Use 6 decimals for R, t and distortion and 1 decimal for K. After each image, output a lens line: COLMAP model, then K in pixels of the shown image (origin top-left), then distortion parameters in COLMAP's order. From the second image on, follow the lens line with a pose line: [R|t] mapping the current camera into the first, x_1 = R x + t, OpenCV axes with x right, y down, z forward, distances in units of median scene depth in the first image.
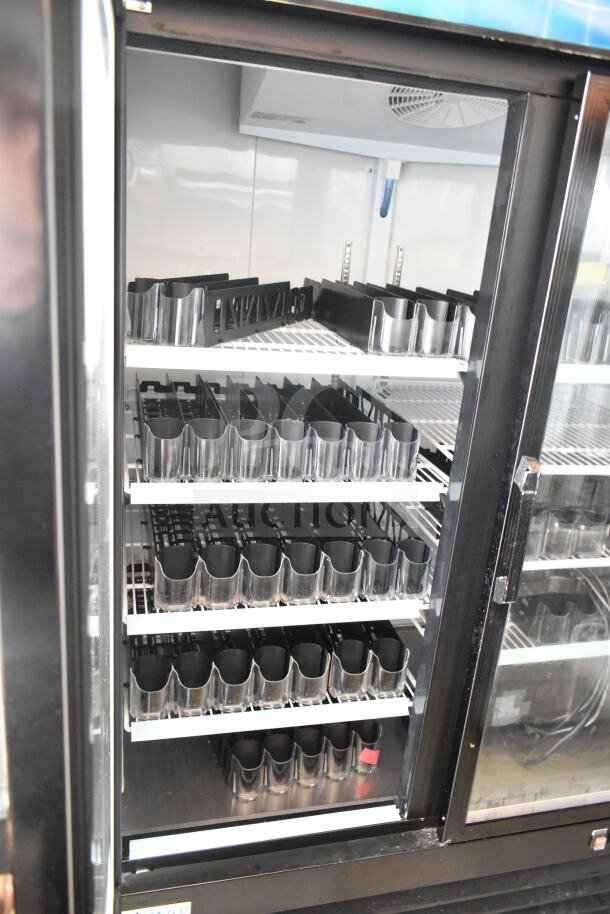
lens RADIAL K [[680.1, 0, 305.0], [0, 680.1, 457.0], [0, 0, 1]] dist [-0.003569, -0.005849]
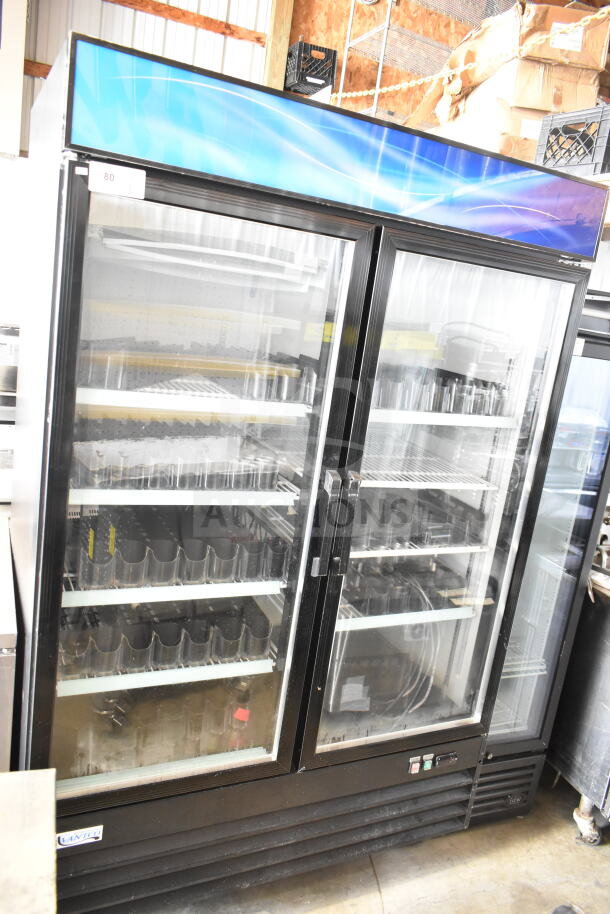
lens RADIAL K [[680.1, 0, 305.0], [0, 680.1, 457.0], [0, 0, 1]] dist [-0.003569, -0.005849]
pose [[0.980304, 0.007263, 0.197363, -0.049427], [0.007978, 0.997052, -0.076319, 0.065251], [-0.197336, 0.076390, 0.977355, -0.335667]]
